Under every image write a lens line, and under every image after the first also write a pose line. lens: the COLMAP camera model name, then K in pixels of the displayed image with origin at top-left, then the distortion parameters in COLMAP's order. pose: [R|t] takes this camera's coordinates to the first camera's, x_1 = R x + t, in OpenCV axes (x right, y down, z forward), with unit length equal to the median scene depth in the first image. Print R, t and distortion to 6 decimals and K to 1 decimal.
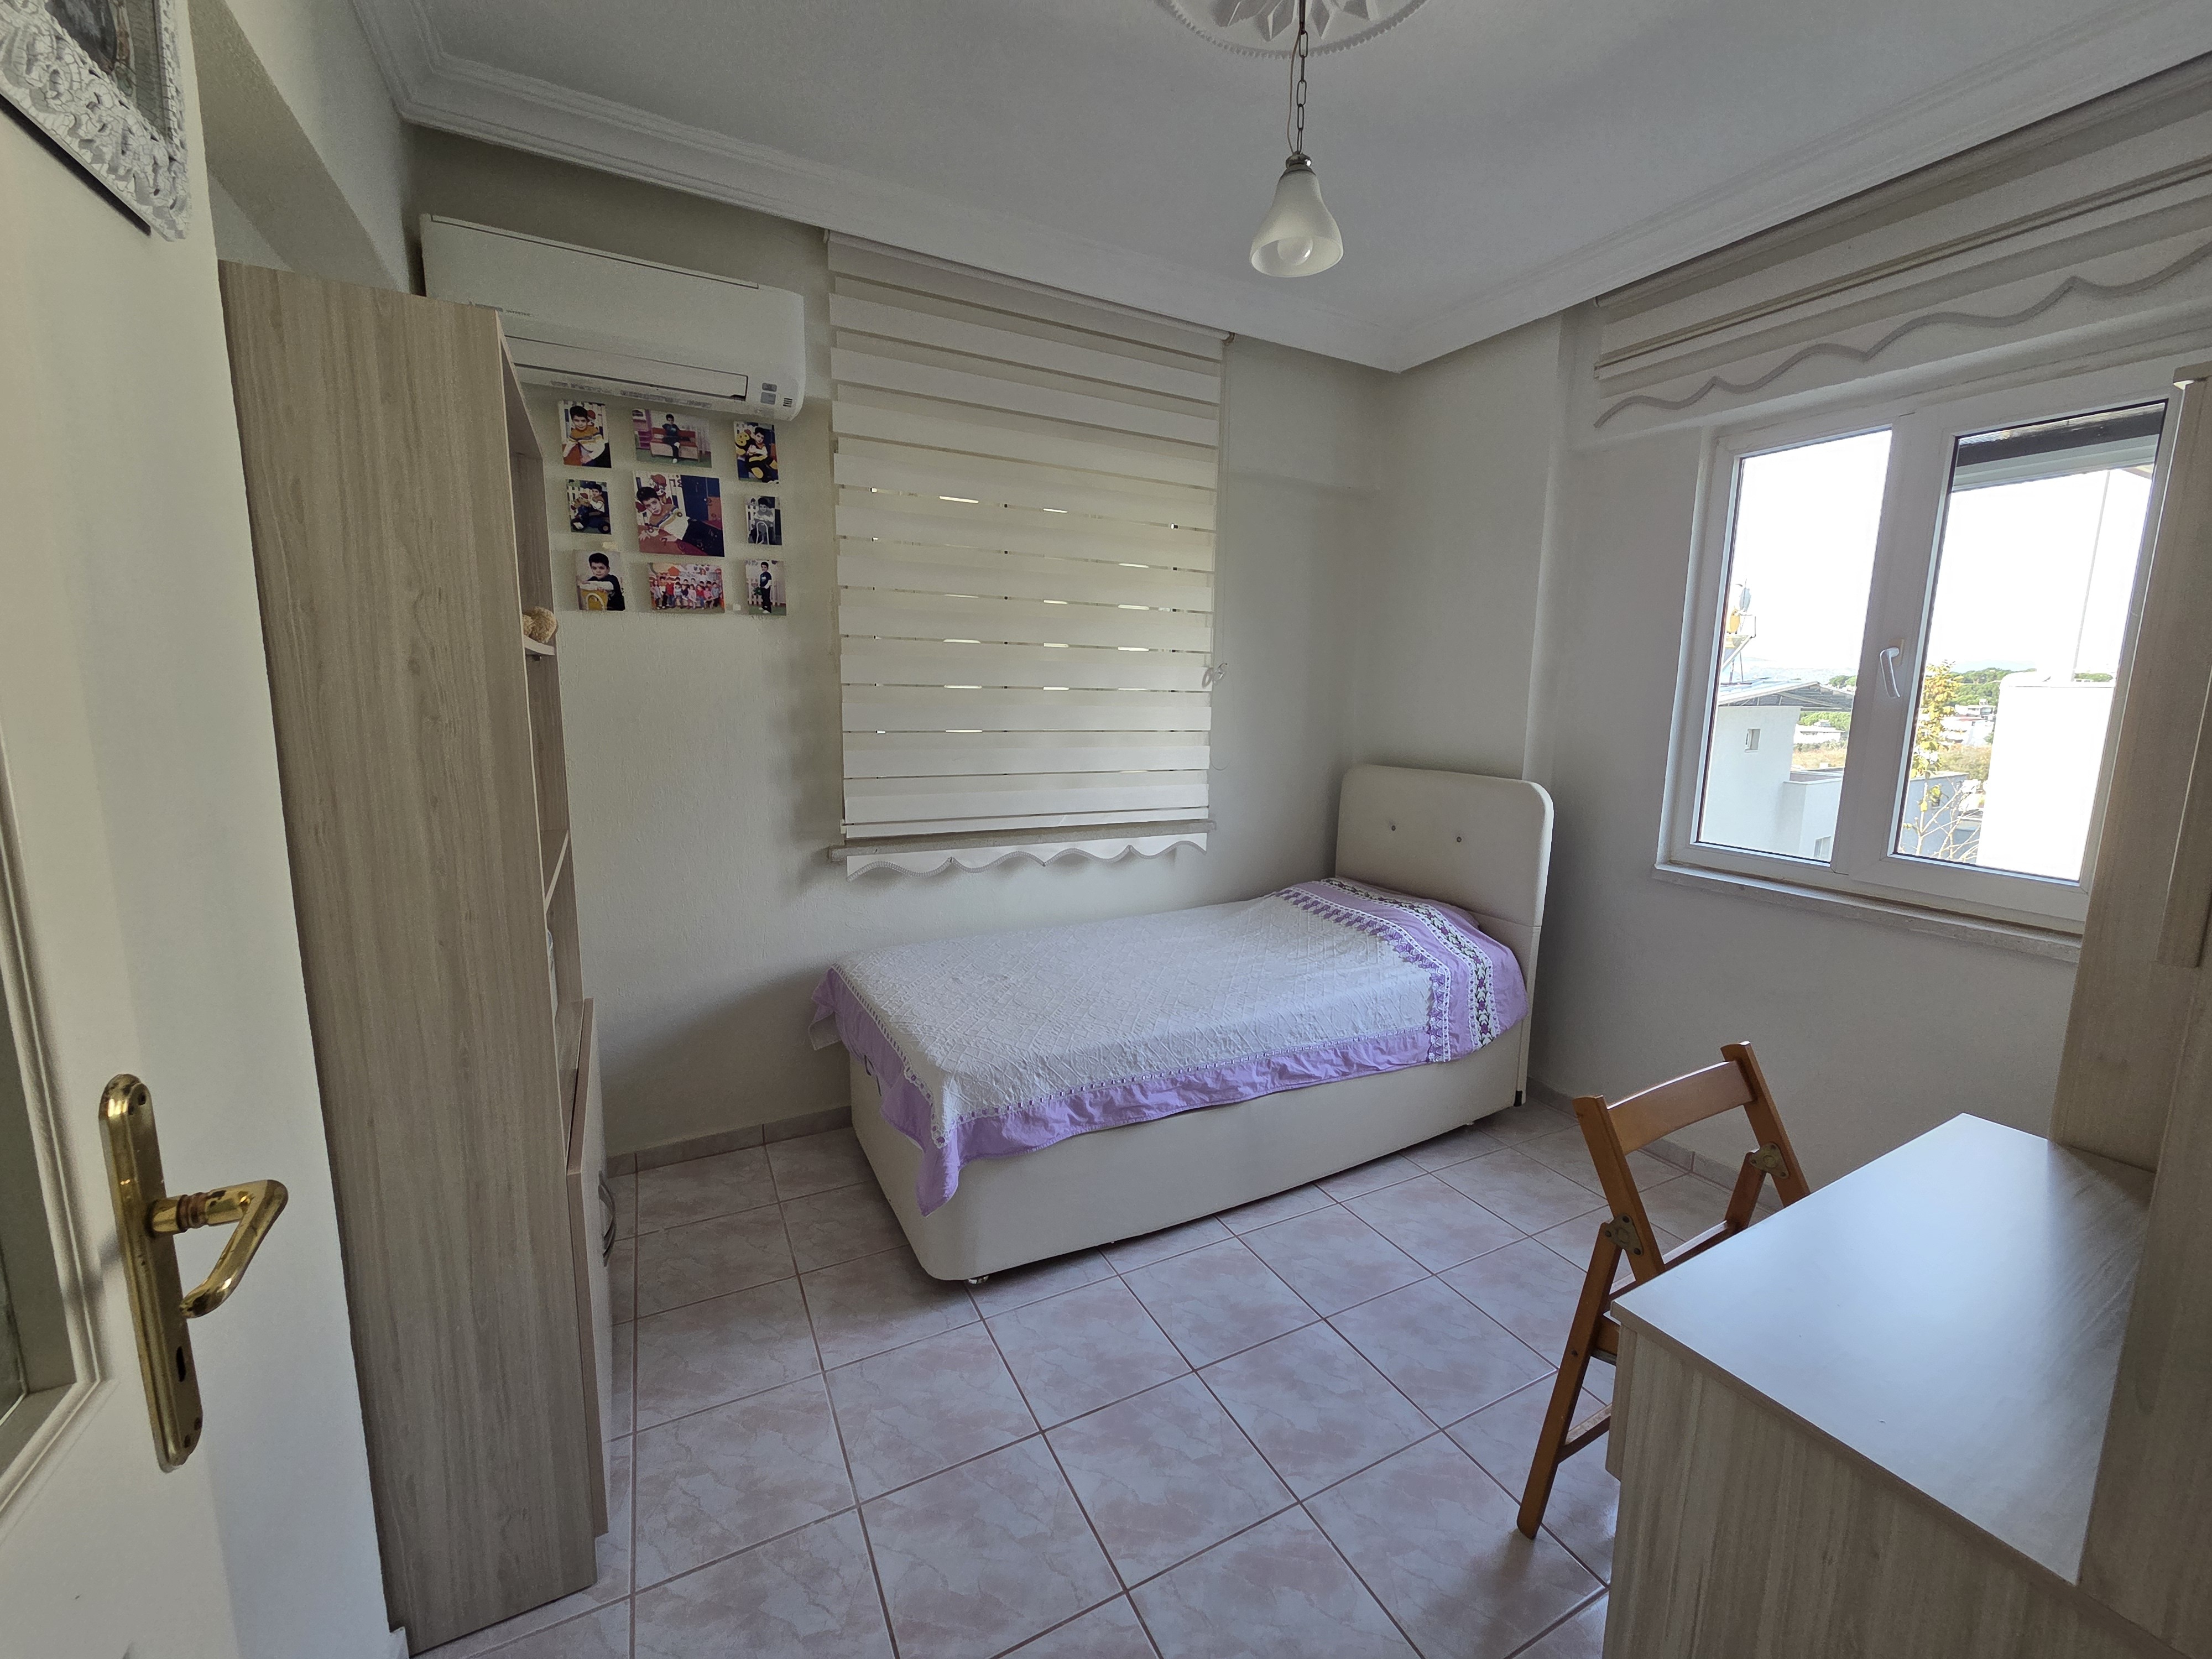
lens RADIAL K [[902.1, 0, 1108.5], [0, 902.1, 822.1], [0, 0, 1]] dist [0.000825, 0.000705]
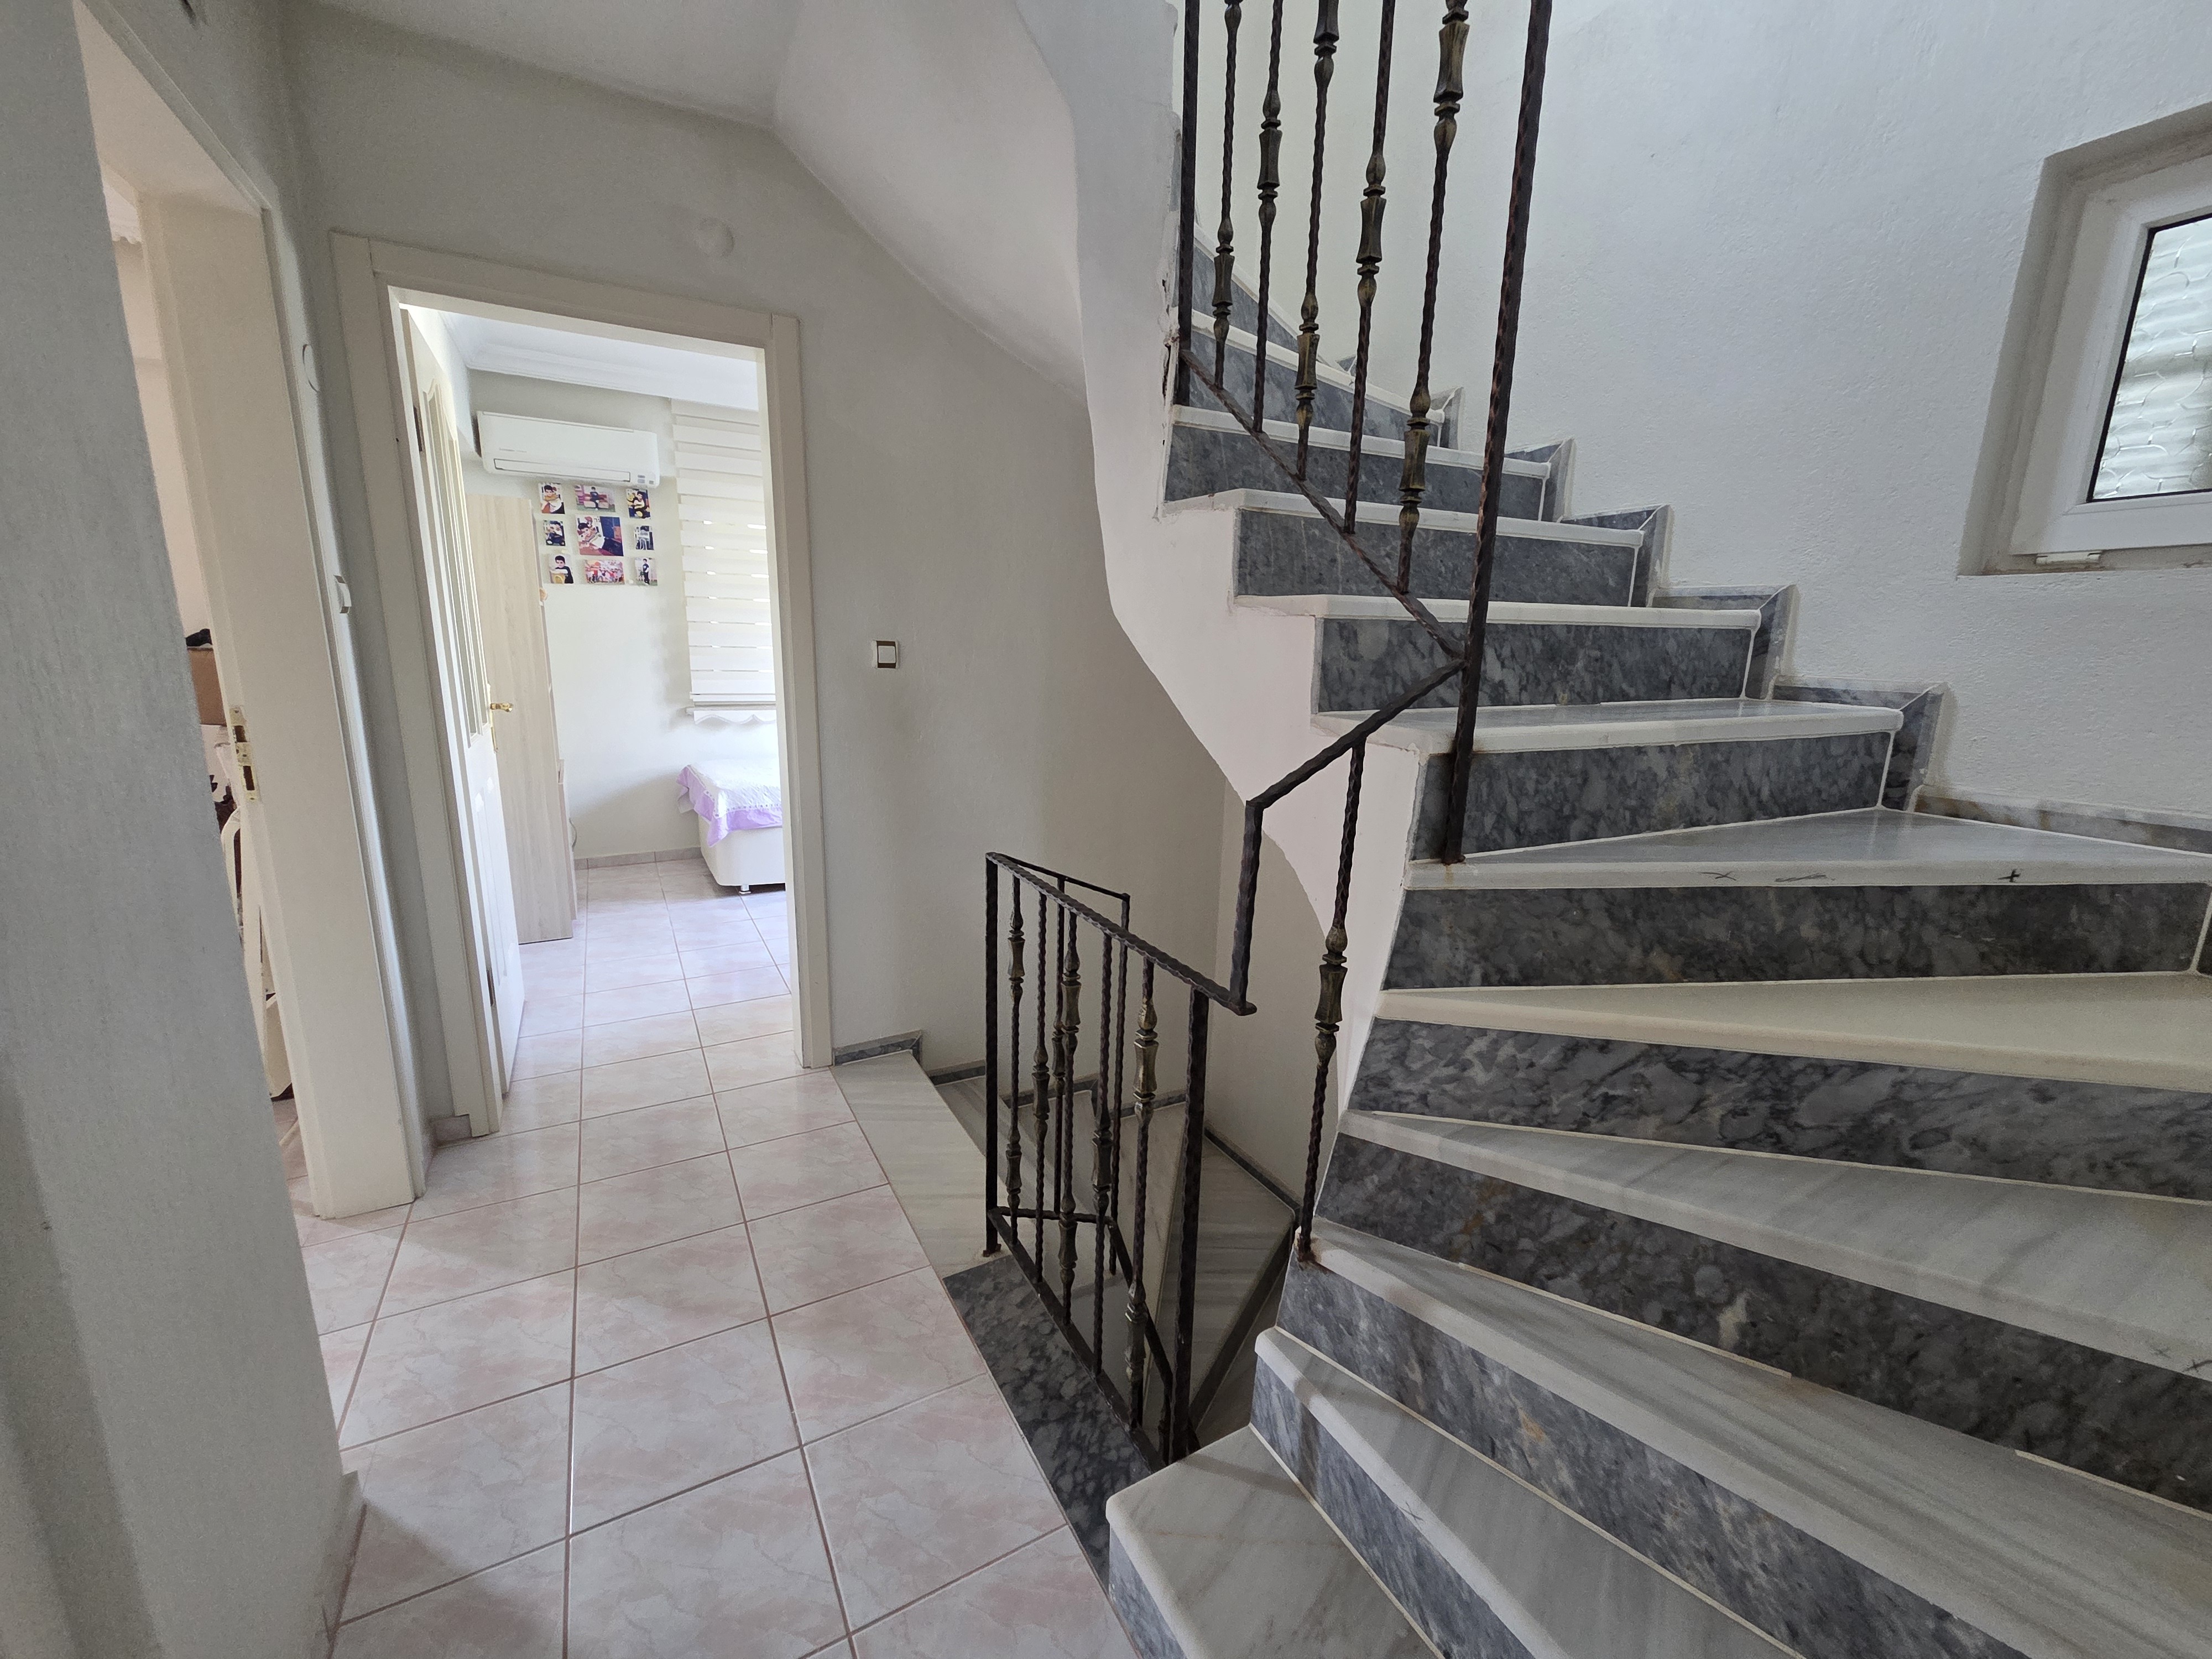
lens RADIAL K [[902.1, 0, 1107.2], [0, 902.1, 824.1], [0, 0, 1]] dist [0.000825, 0.000705]
pose [[0.999434, 0.000240, 0.033626, 0.589891], [-0.002024, 0.998592, 0.053008, 0.193873], [-0.033565, -0.053046, 0.998028, -1.085473]]
